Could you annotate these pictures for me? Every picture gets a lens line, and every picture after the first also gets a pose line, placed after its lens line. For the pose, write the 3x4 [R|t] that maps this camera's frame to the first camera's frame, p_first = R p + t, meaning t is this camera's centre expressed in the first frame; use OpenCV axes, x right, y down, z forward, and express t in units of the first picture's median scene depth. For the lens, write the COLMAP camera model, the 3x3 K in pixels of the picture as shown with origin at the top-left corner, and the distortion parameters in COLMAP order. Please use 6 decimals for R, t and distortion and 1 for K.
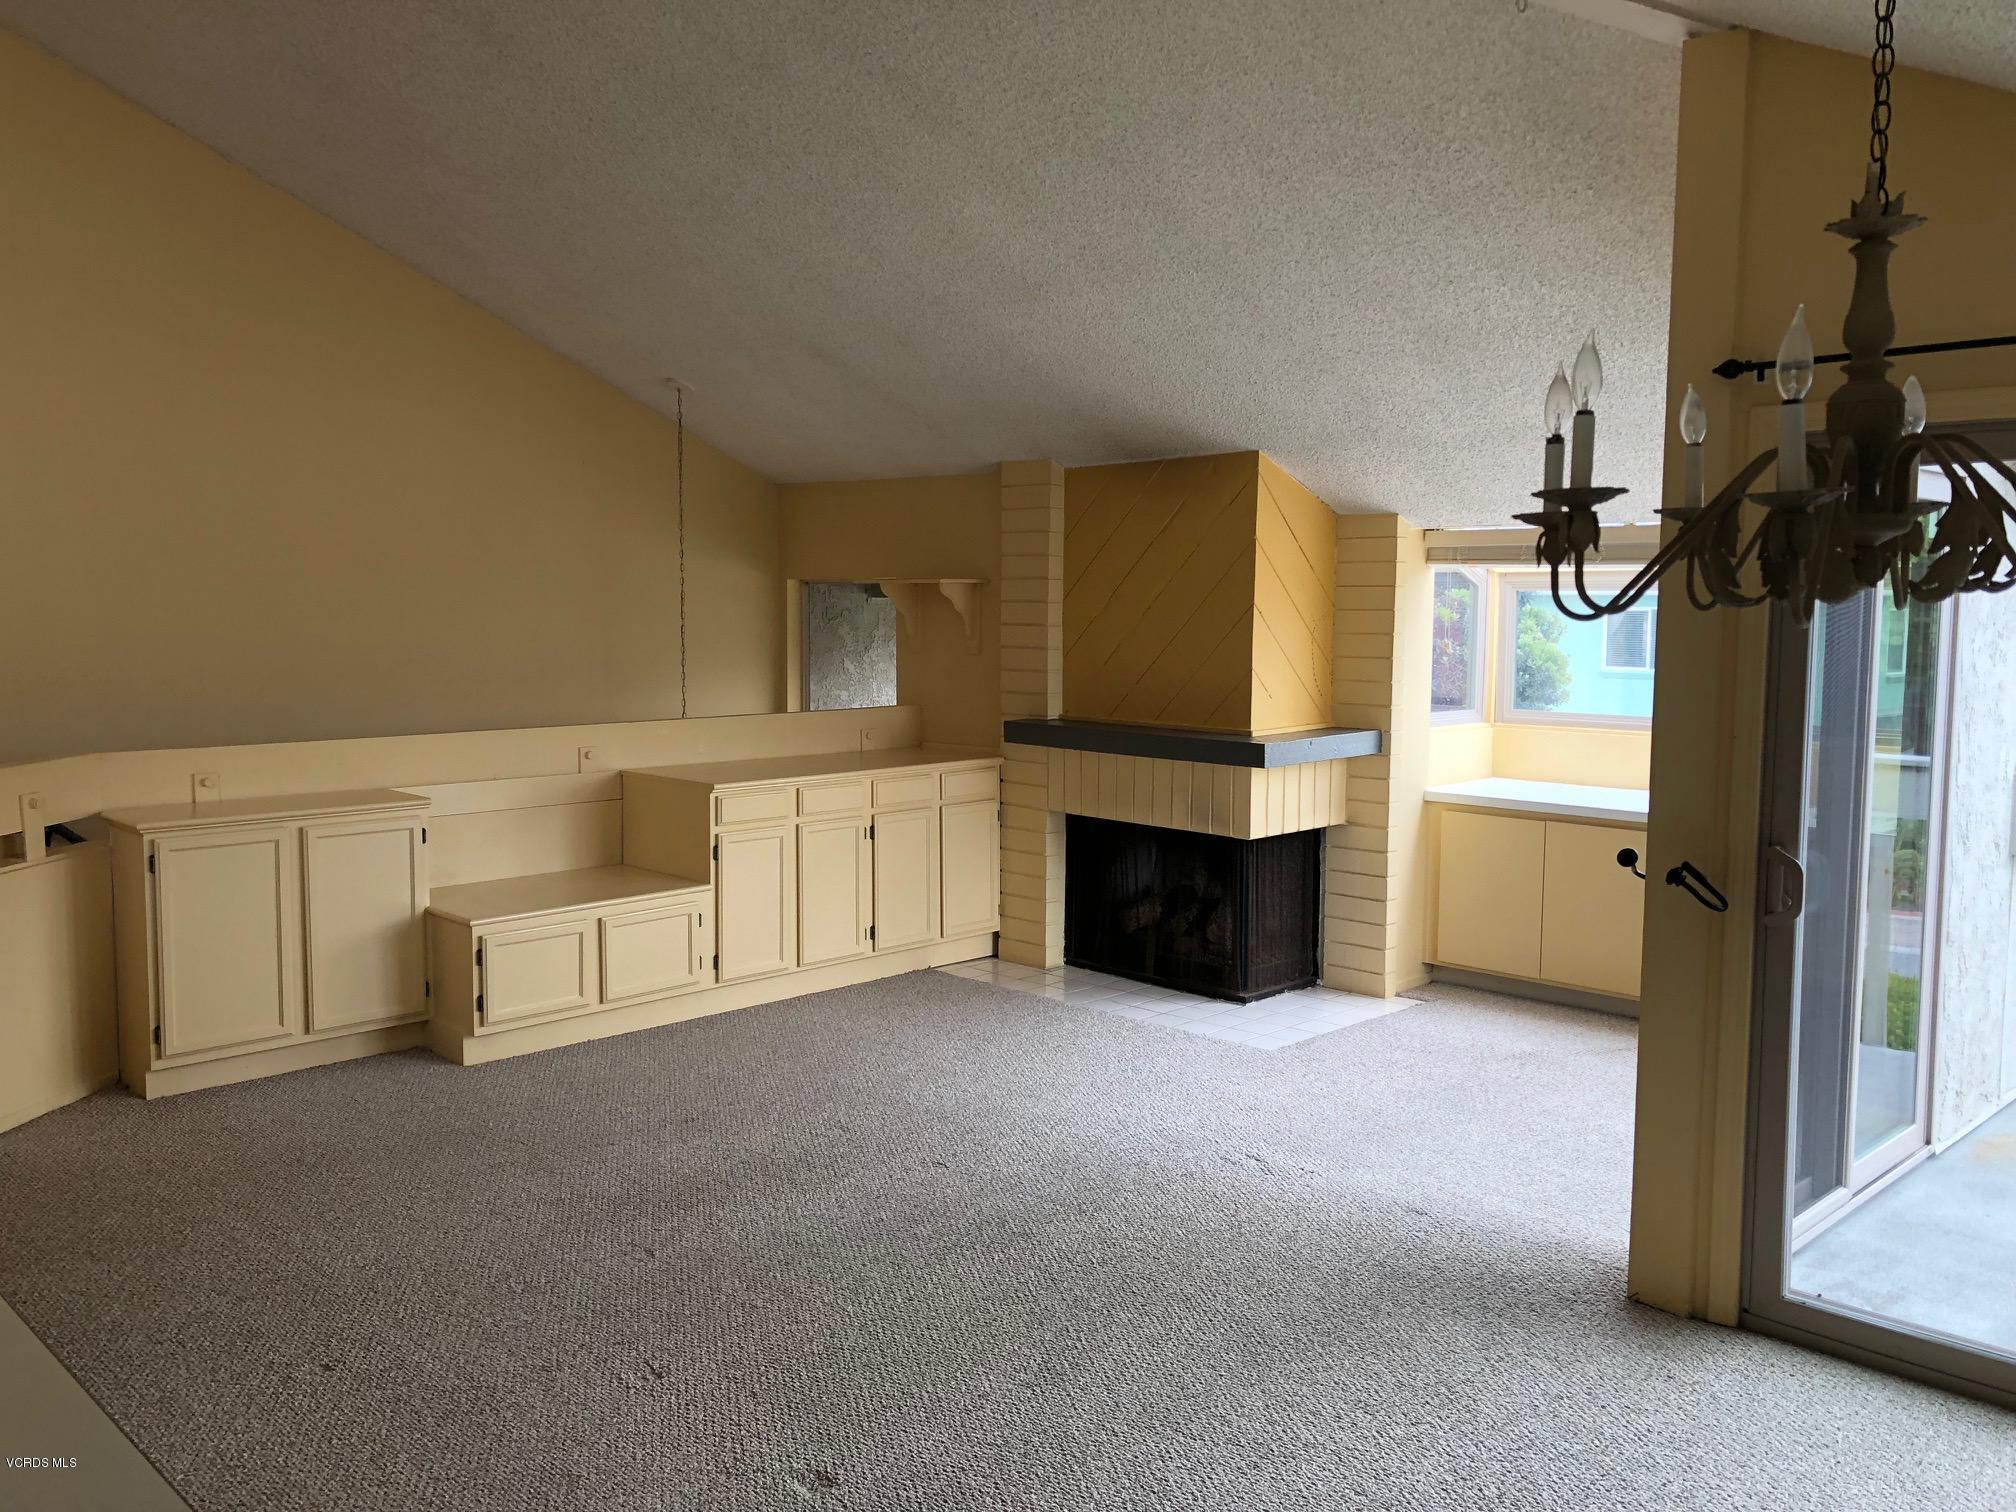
lens RADIAL K [[1650.5, 0, 1024.8], [0, 1650.5, 751.1], [0, 0, 1]] dist [0.038074, -0.145299]
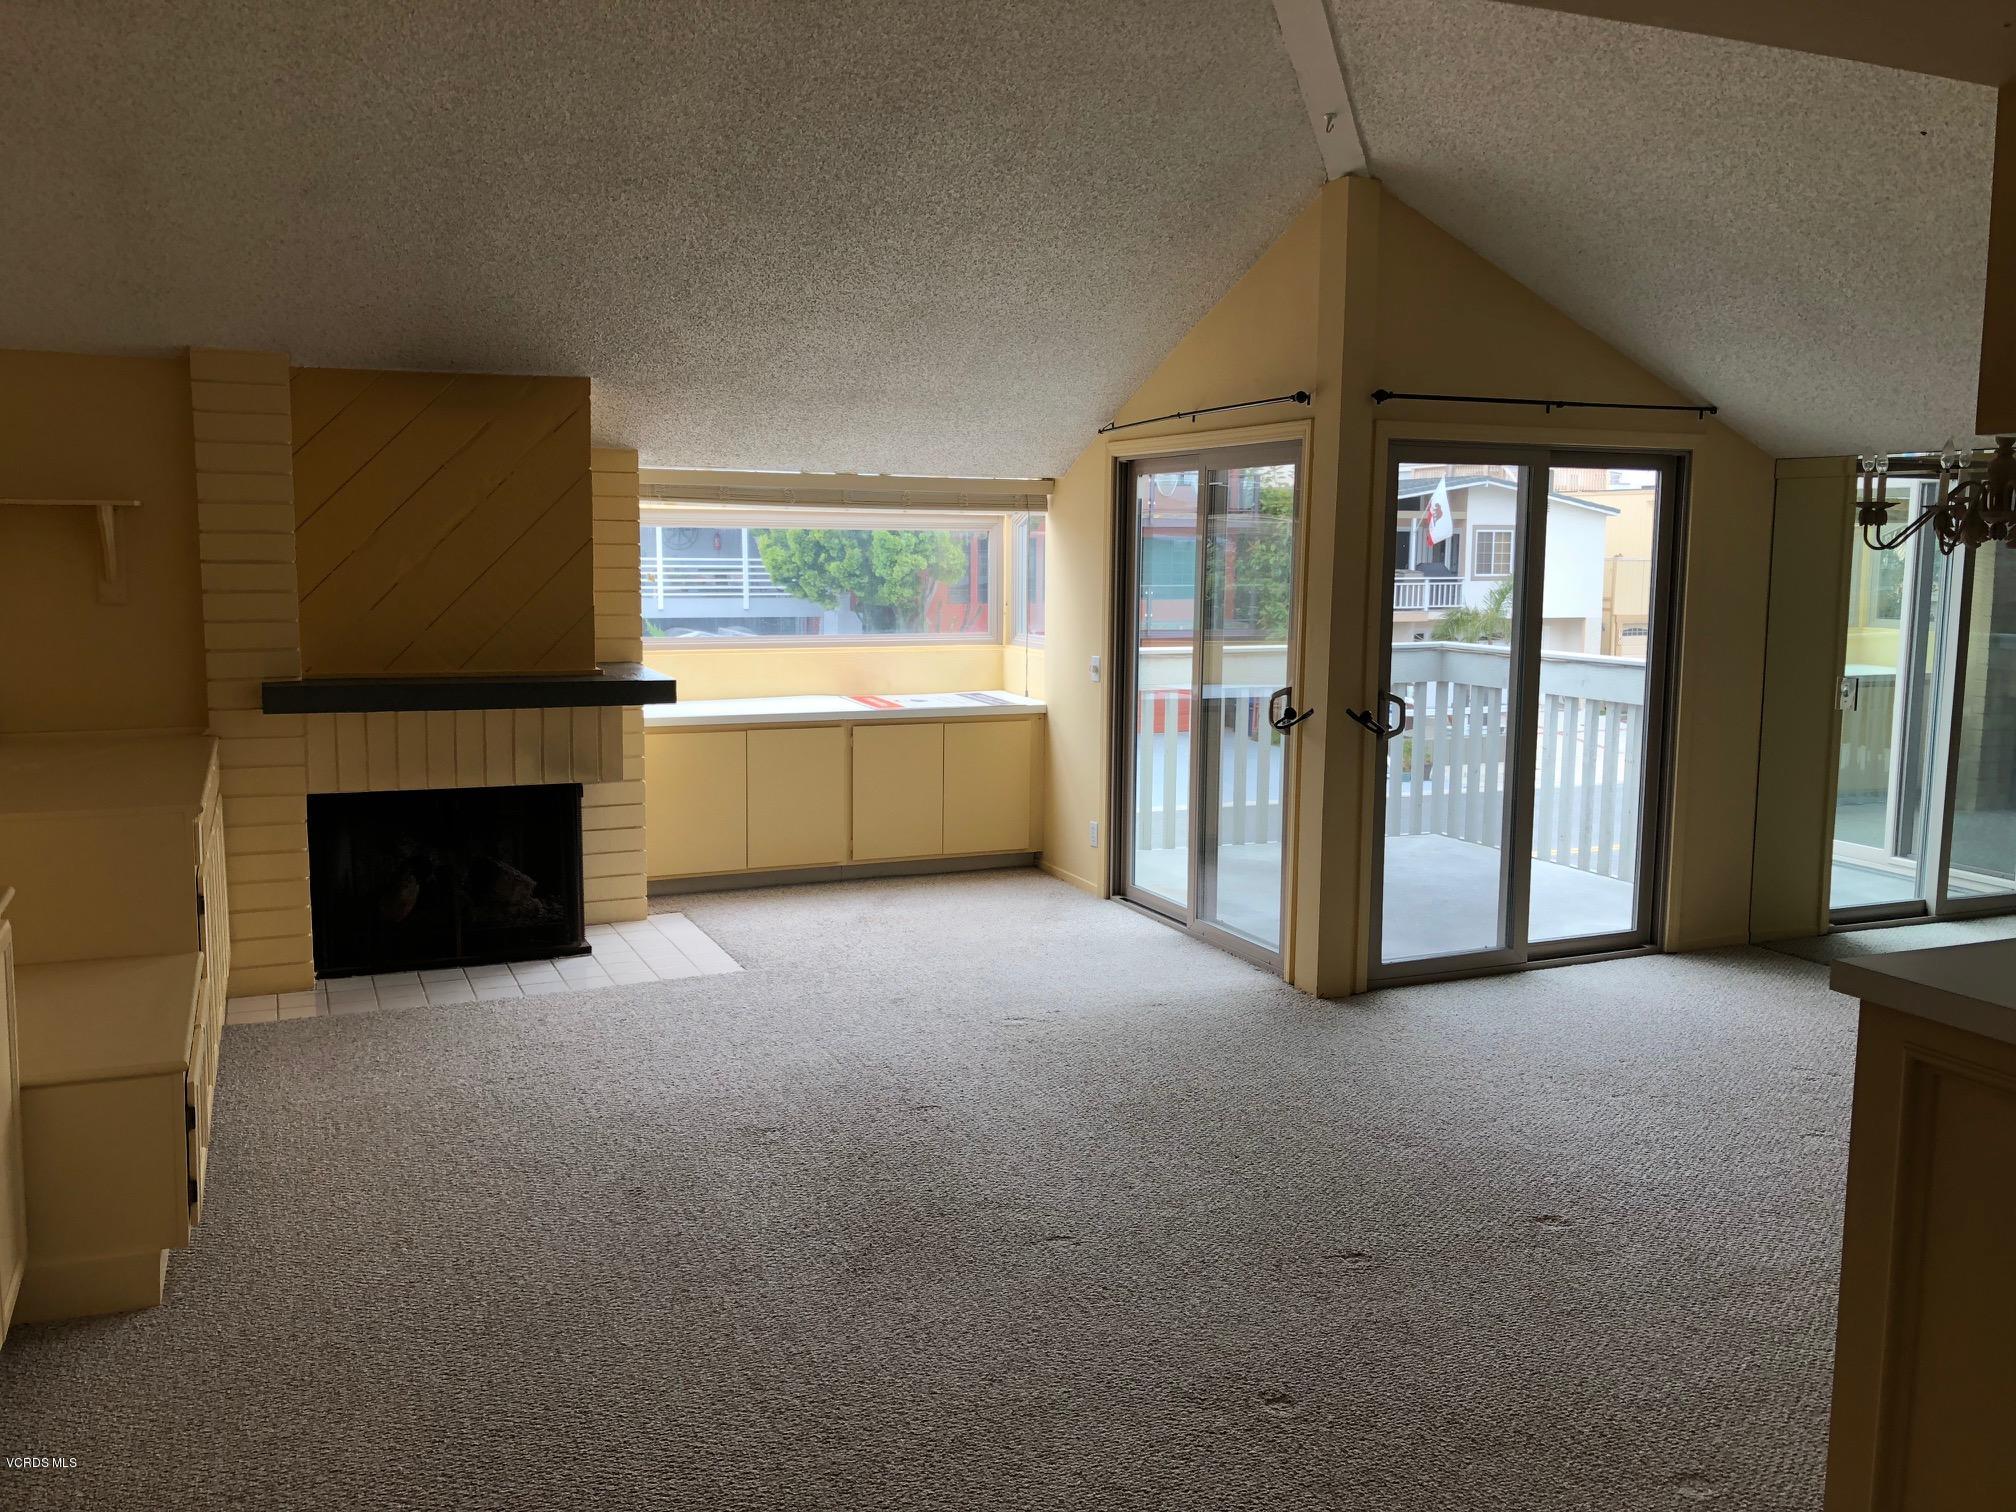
lens RADIAL K [[1632.6, 0, 1008.0], [0, 1632.6, 756.0], [0, 0, 1]] dist [0.058064, -0.104580]
pose [[0.360911, -0.123736, 0.924355, -0.762926], [0.078928, 0.991656, 0.101928, -0.046348], [-0.929254, 0.036170, 0.367665, 0.485460]]
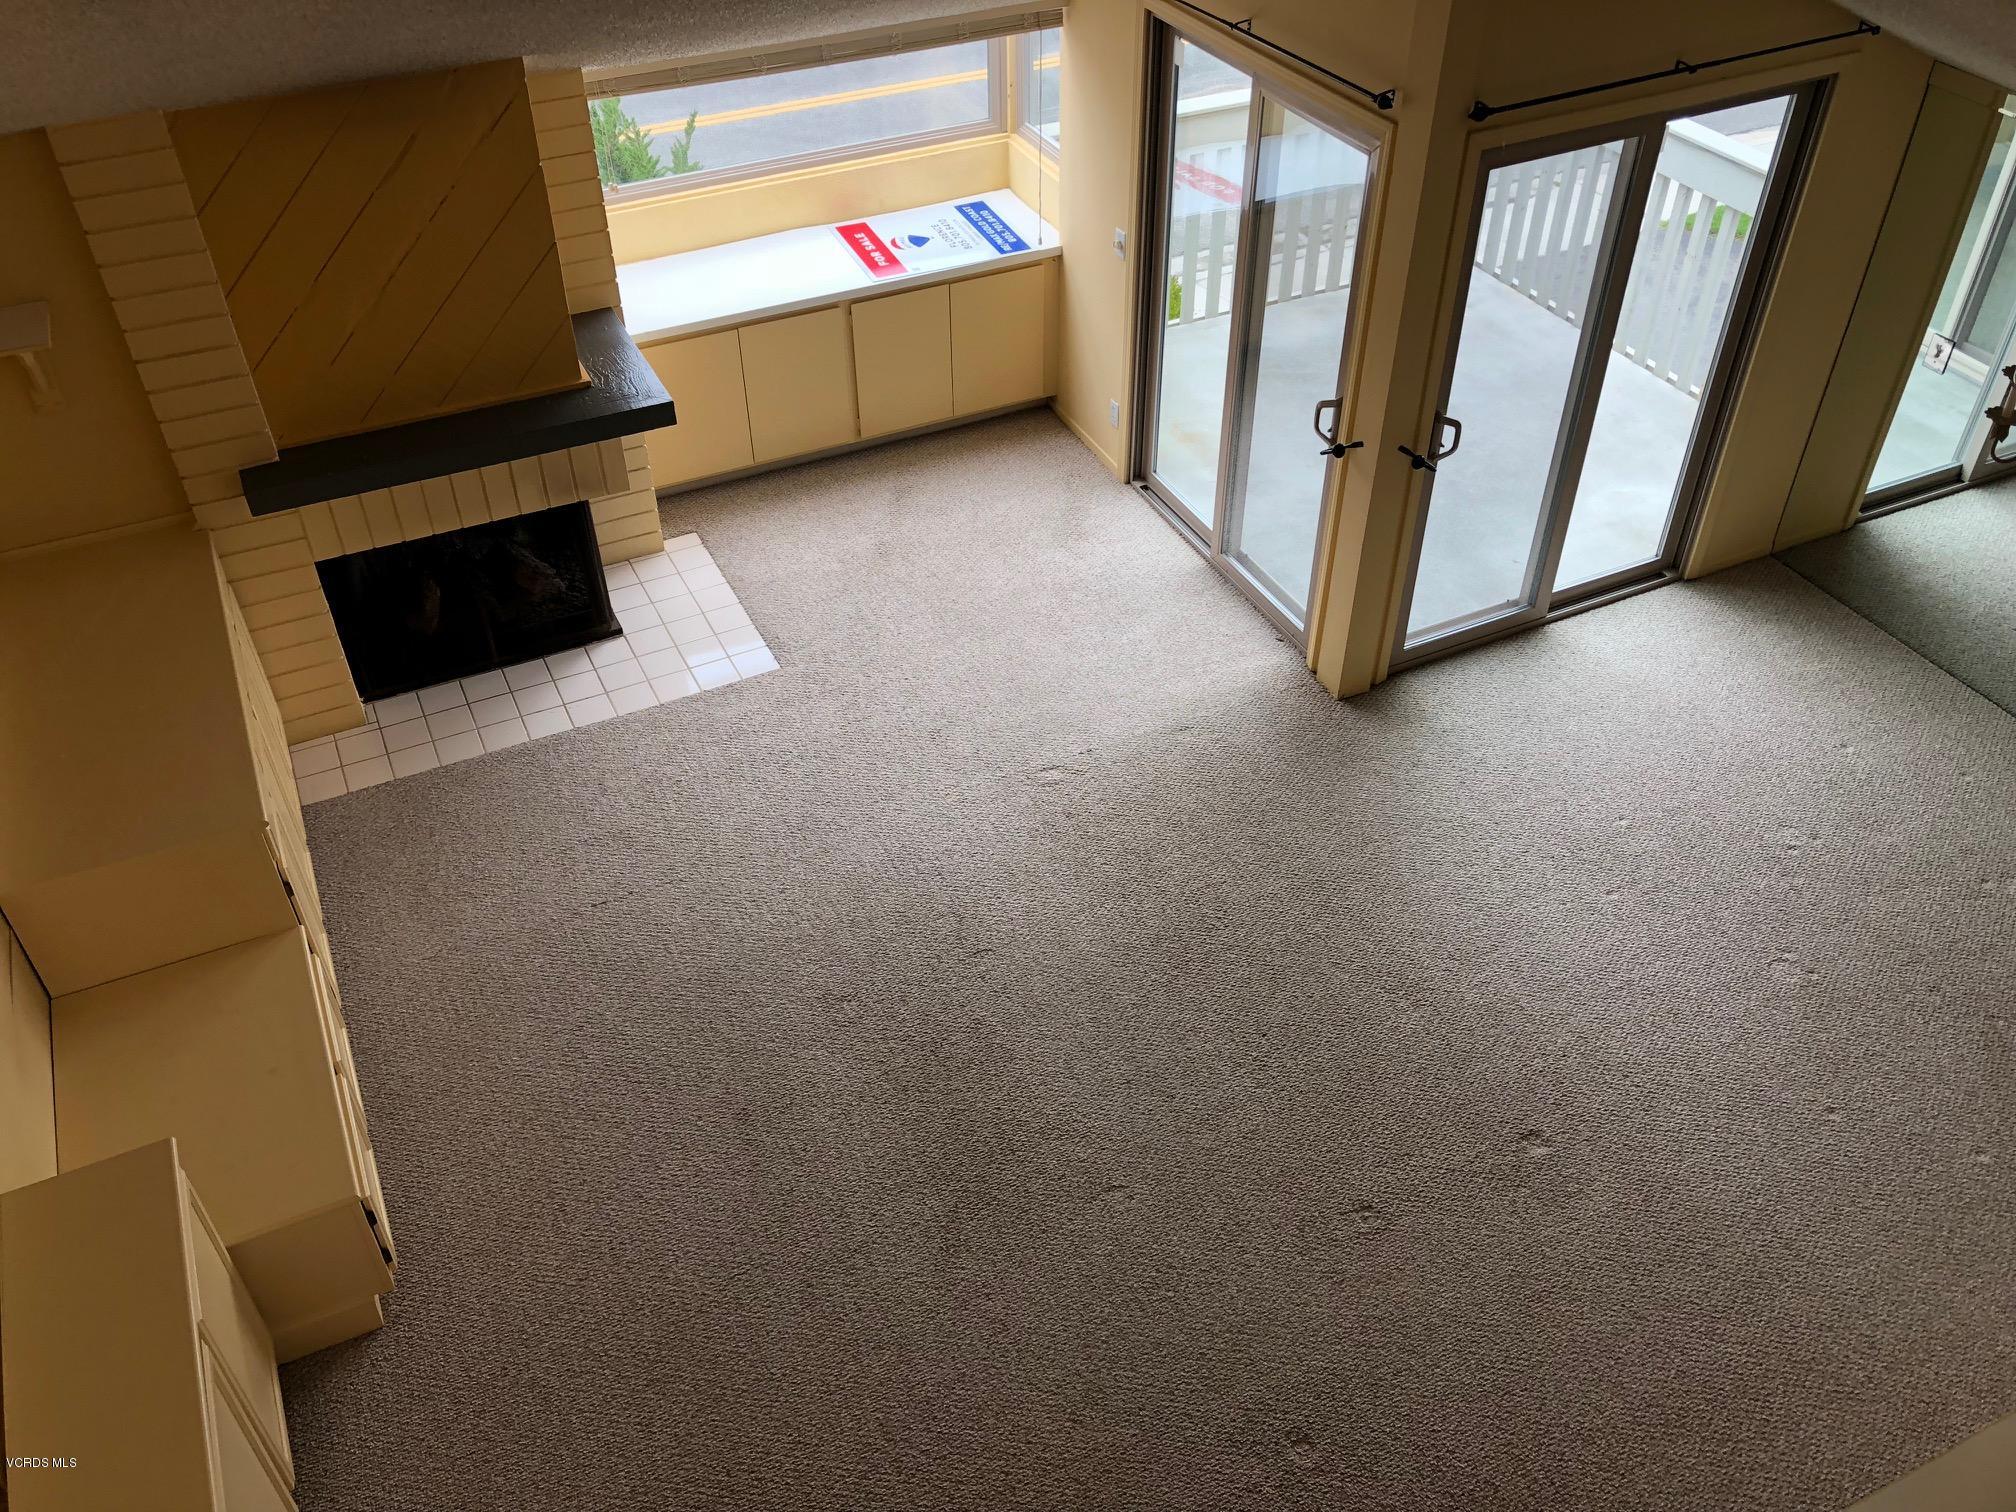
lens RADIAL K [[1638.7, 0, 1002.0], [0, 1638.7, 759.7], [0, 0, 1]] dist [0.014825, 0.001519]
pose [[0.339341, -0.616412, 0.710552, -0.613043], [0.100572, 0.774818, 0.624134, -0.435879], [-0.935272, -0.140333, 0.324921, 0.542853]]
